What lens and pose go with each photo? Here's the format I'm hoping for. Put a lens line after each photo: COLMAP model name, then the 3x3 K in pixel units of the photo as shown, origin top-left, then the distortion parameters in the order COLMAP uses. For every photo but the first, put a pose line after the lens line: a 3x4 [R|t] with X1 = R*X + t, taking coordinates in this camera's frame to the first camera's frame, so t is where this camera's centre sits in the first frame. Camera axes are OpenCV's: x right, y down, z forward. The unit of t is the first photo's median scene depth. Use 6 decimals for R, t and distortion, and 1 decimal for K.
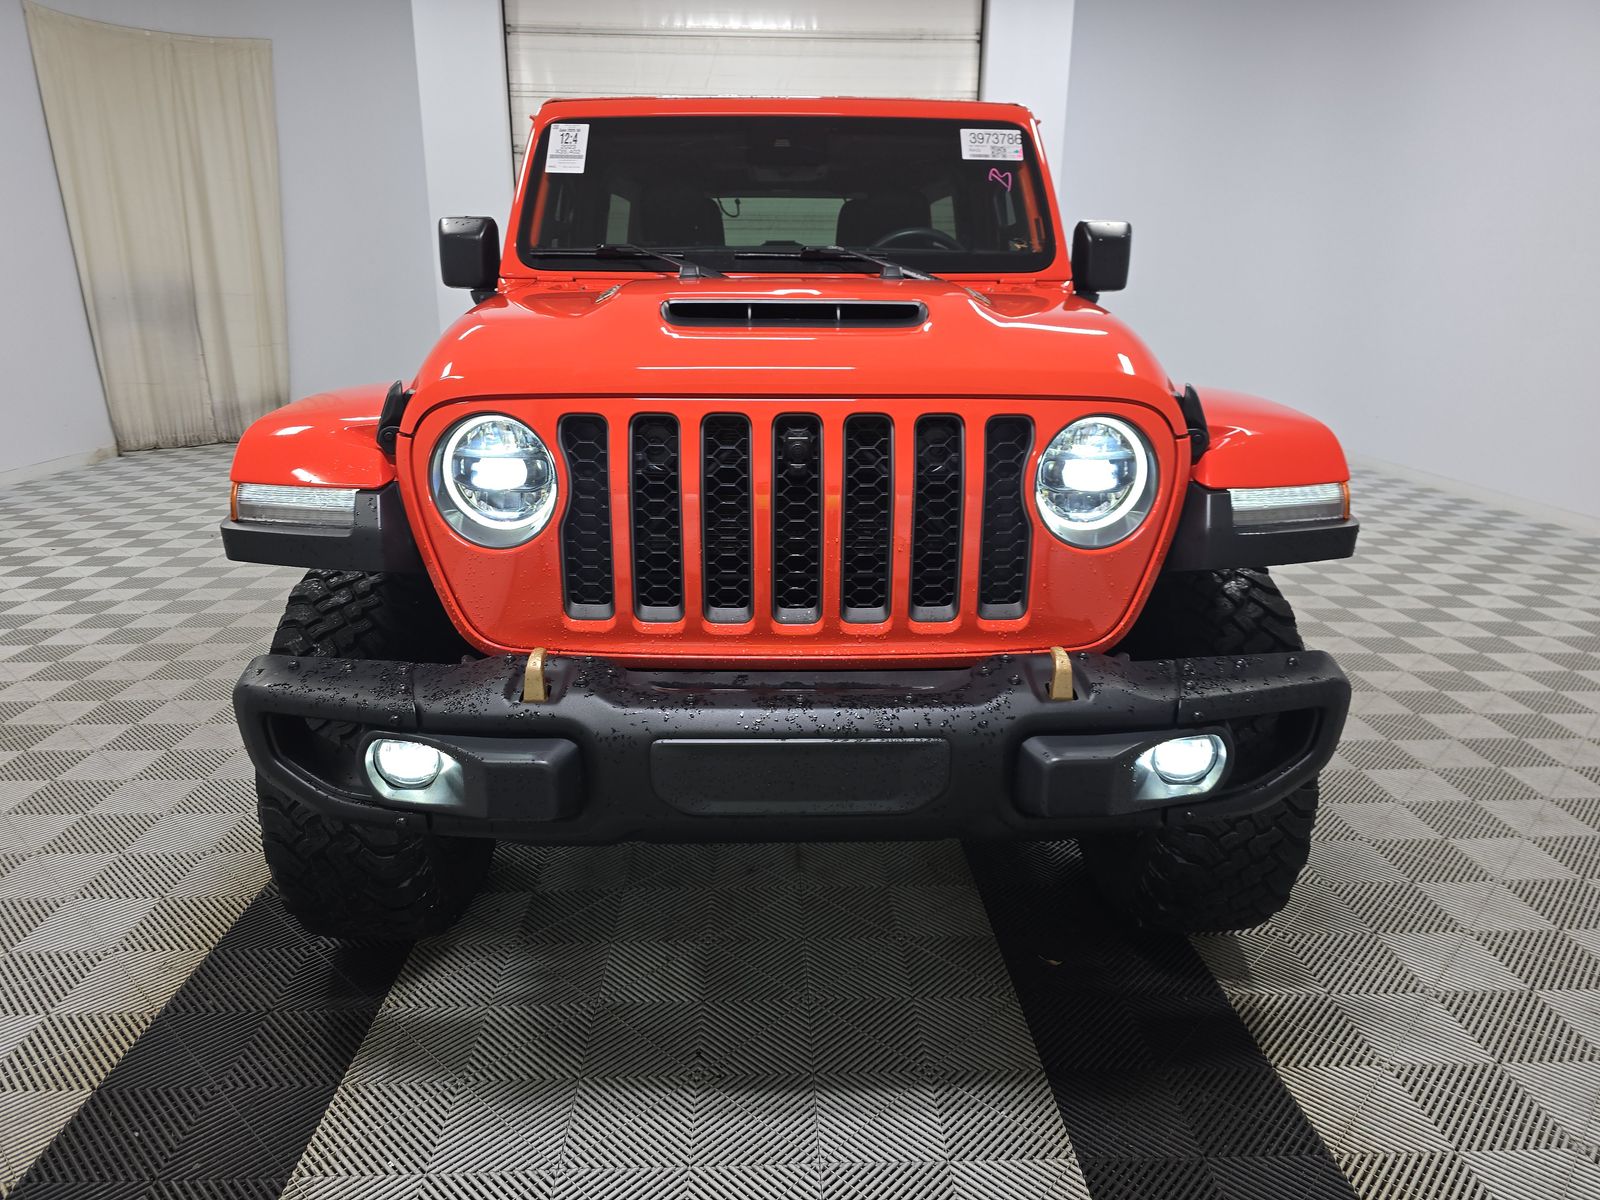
lens RADIAL K [[1095.2, 0, 791.6], [0, 1095.2, 601.5], [0, 0, 1]] dist [0.029748, -0.000703]
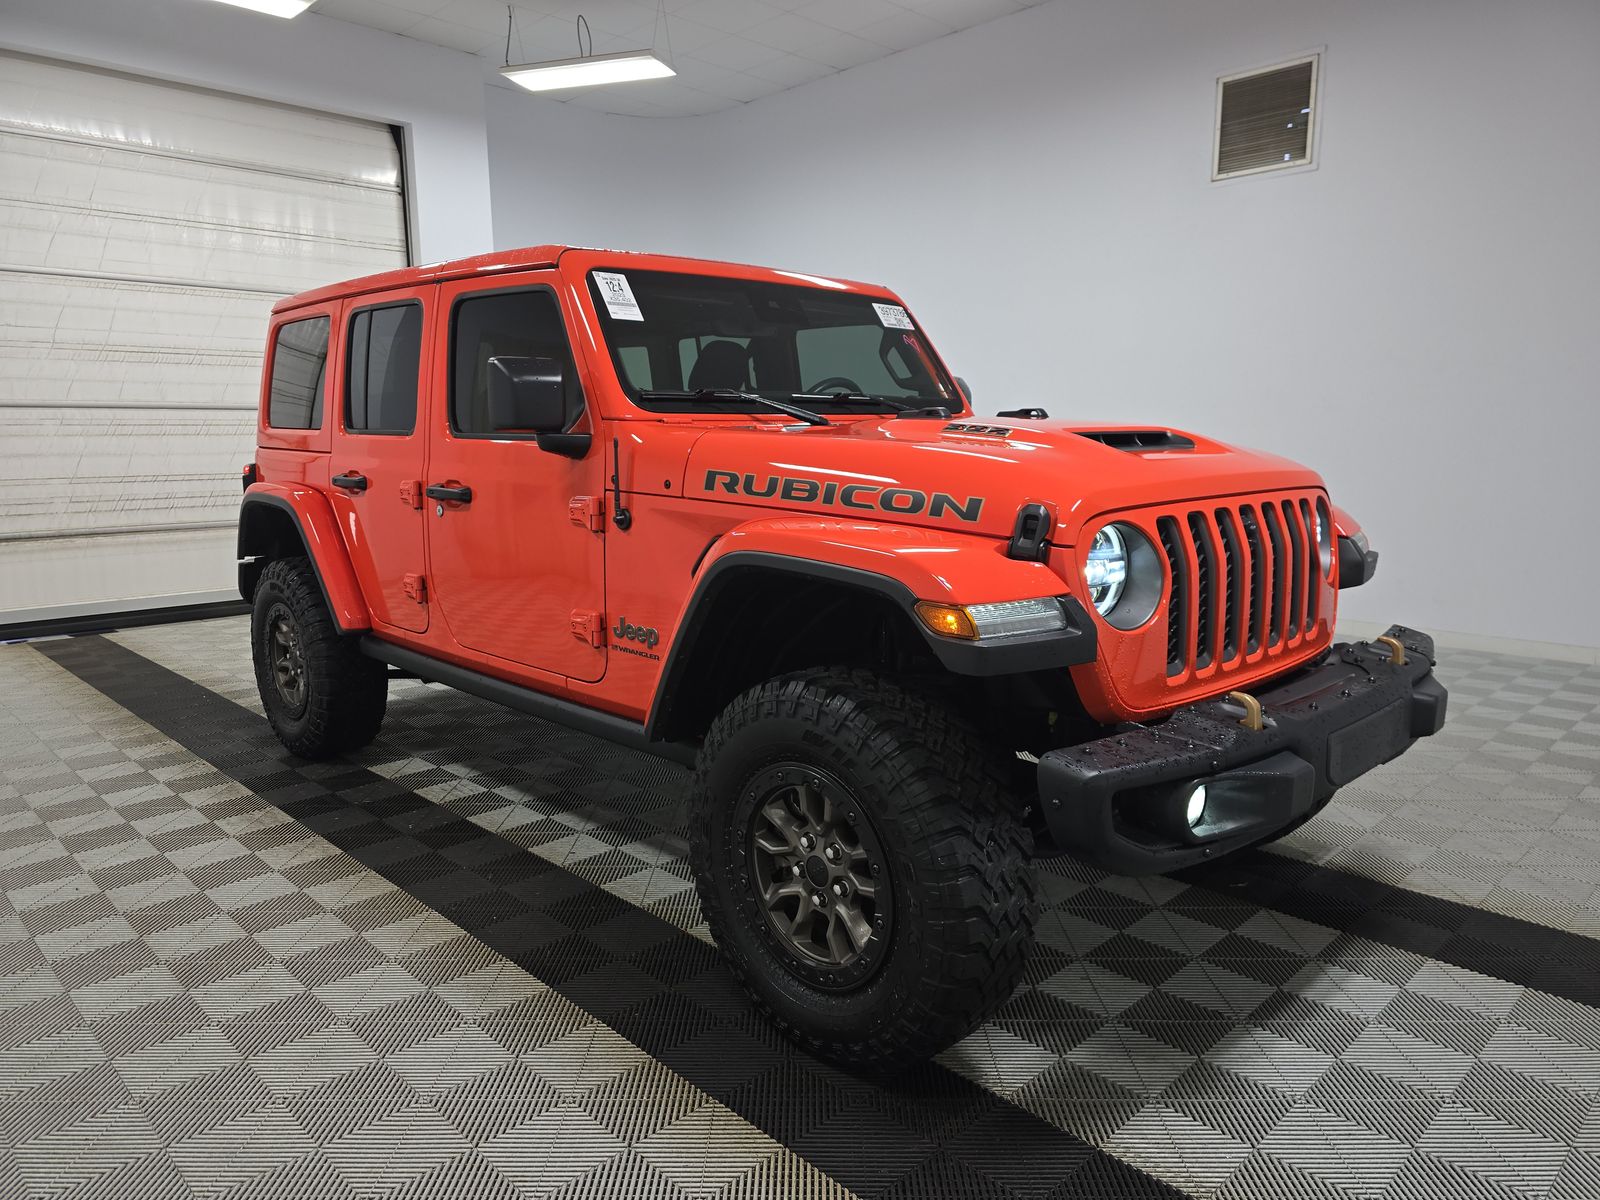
lens RADIAL K [[1095.2, 0, 791.6], [0, 1095.2, 601.5], [0, 0, 1]] dist [0.029748, -0.000703]
pose [[0.748541, -0.117285, 0.652634, -0.797397], [0.194414, 0.979797, -0.046905, -0.056623], [-0.633948, 0.161991, 0.756220, 0.178745]]
